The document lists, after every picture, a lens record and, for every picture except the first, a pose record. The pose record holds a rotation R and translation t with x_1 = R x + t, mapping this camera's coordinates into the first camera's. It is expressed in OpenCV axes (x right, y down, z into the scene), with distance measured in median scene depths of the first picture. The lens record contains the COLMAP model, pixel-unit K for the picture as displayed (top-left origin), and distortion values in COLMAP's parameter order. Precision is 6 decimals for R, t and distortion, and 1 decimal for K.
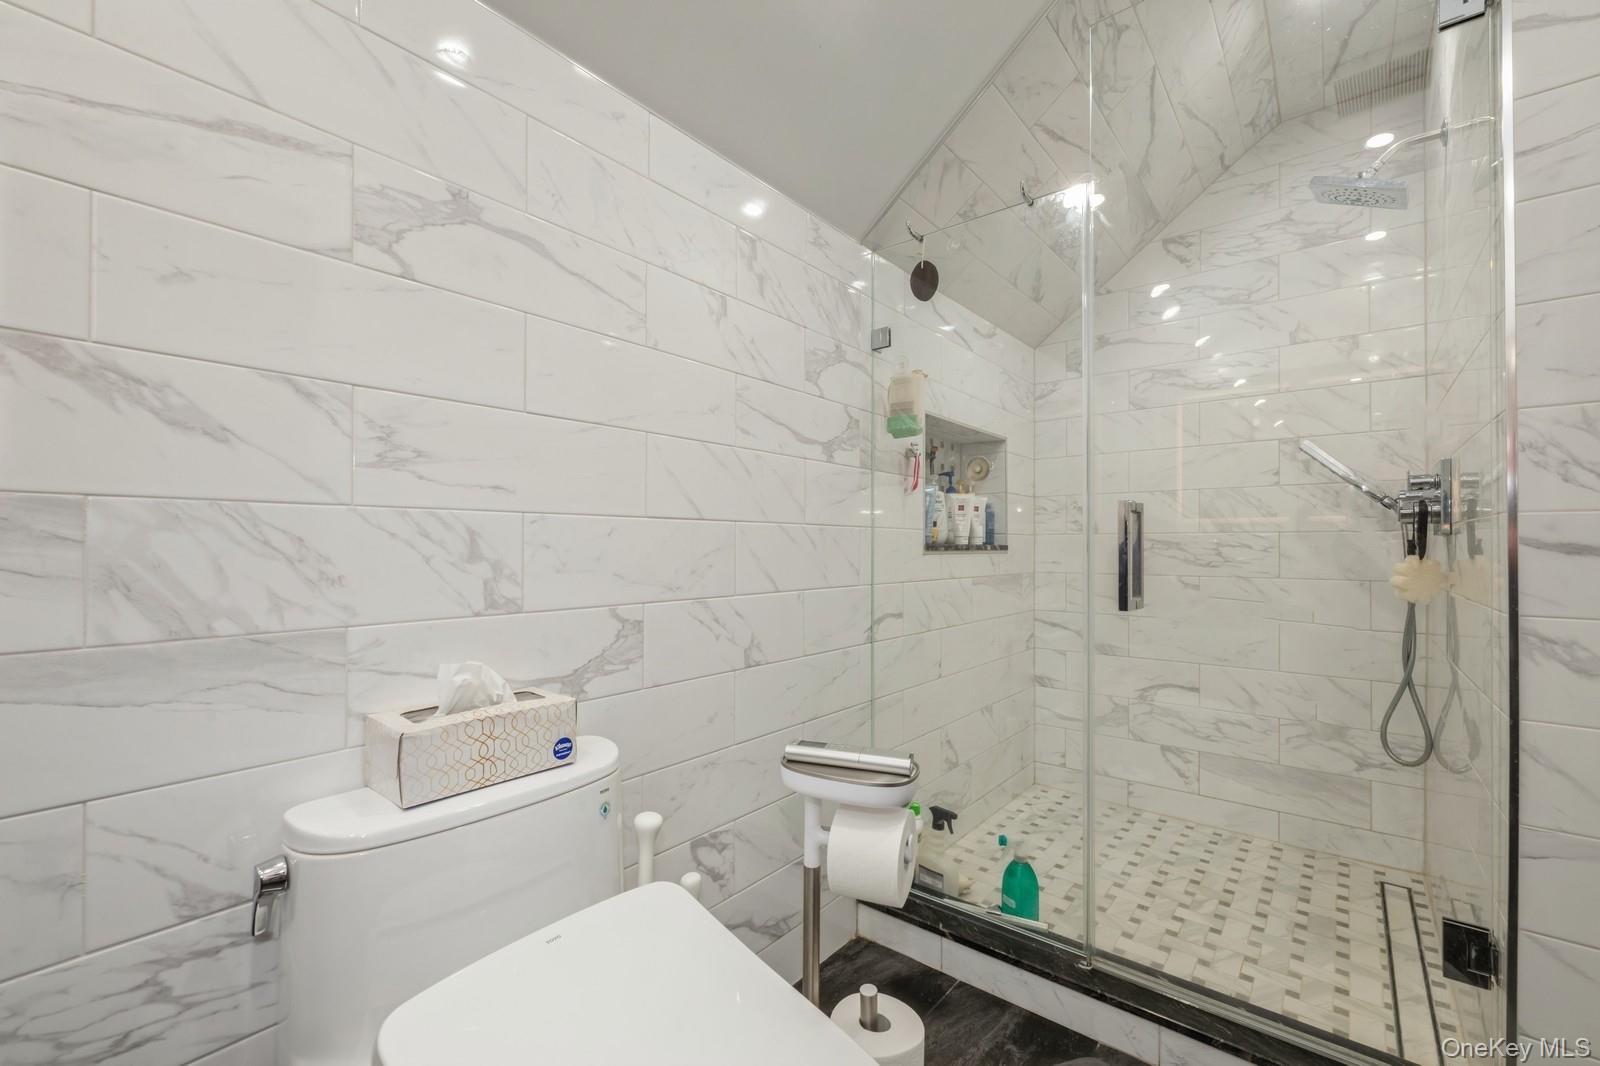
lens RADIAL K [[684.6, 0, 804.5], [0, 684.6, 534.4], [0, 0, 1]] dist [-0.003113, 0.000045]
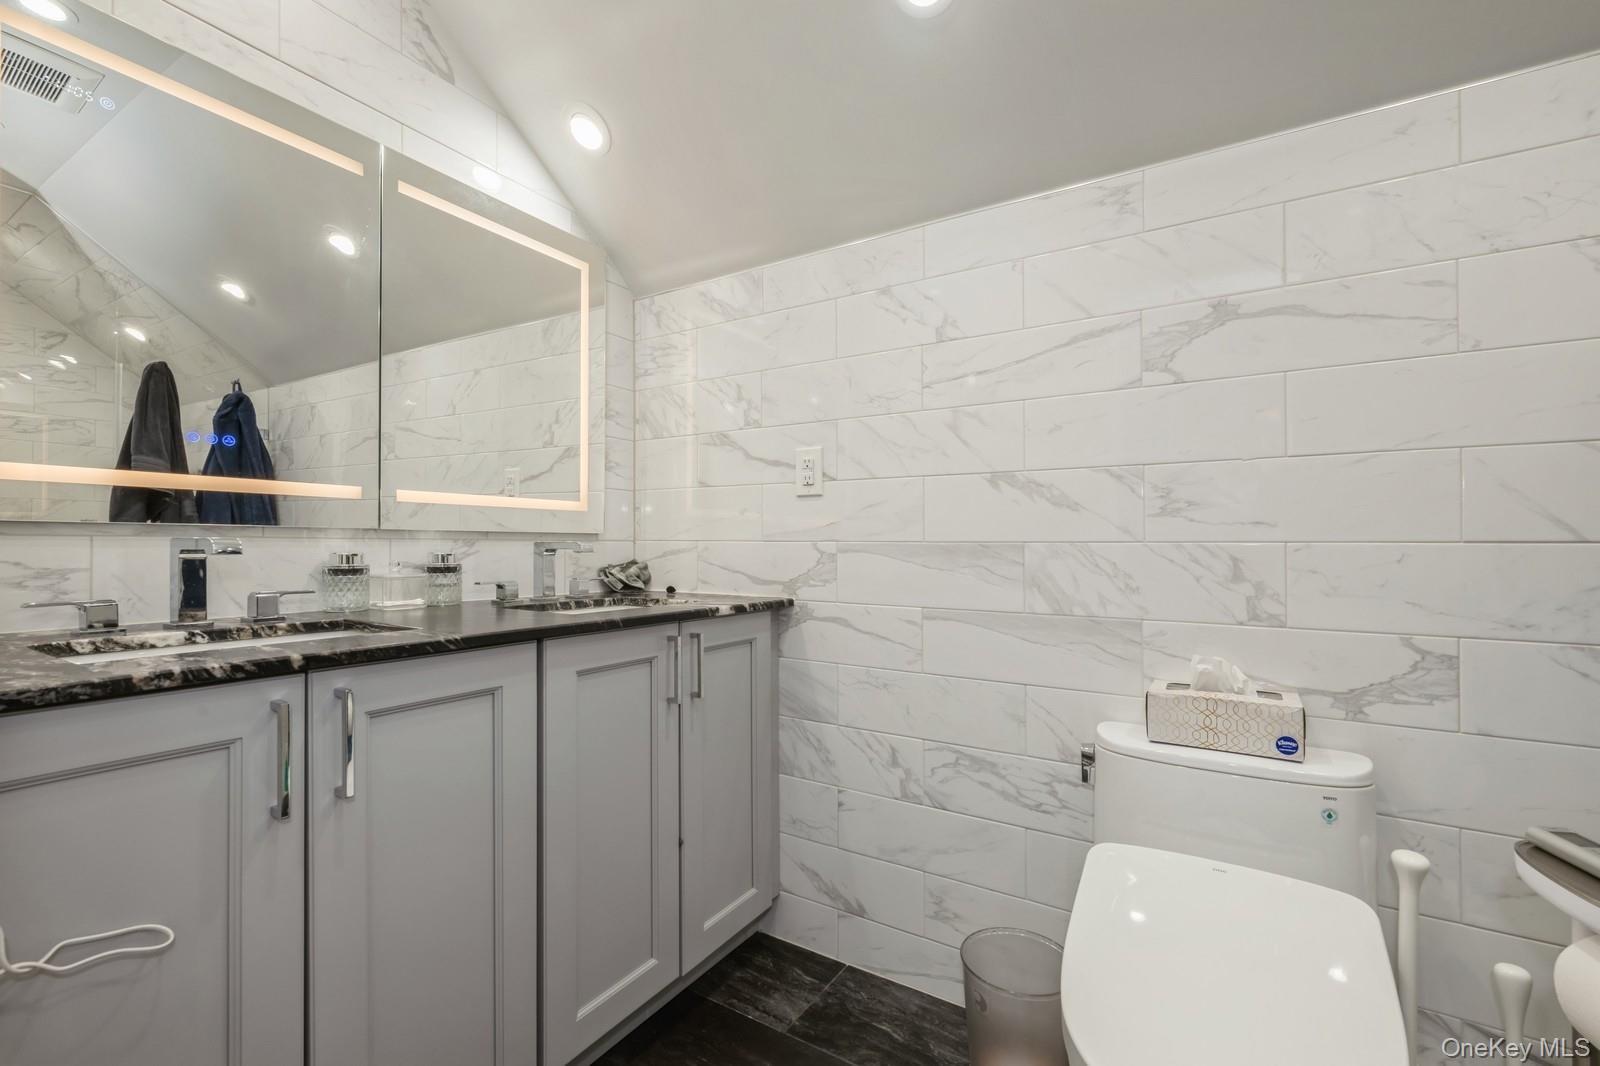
lens RADIAL K [[684.6, 0, 805.3], [0, 684.6, 540.9], [0, 0, 1]] dist [-0.003113, 0.000045]
pose [[0.099439, -0.013991, -0.994945, 0.782918], [0.008356, 0.999878, -0.013225, -0.029894], [0.995009, -0.006999, 0.099544, 0.072499]]
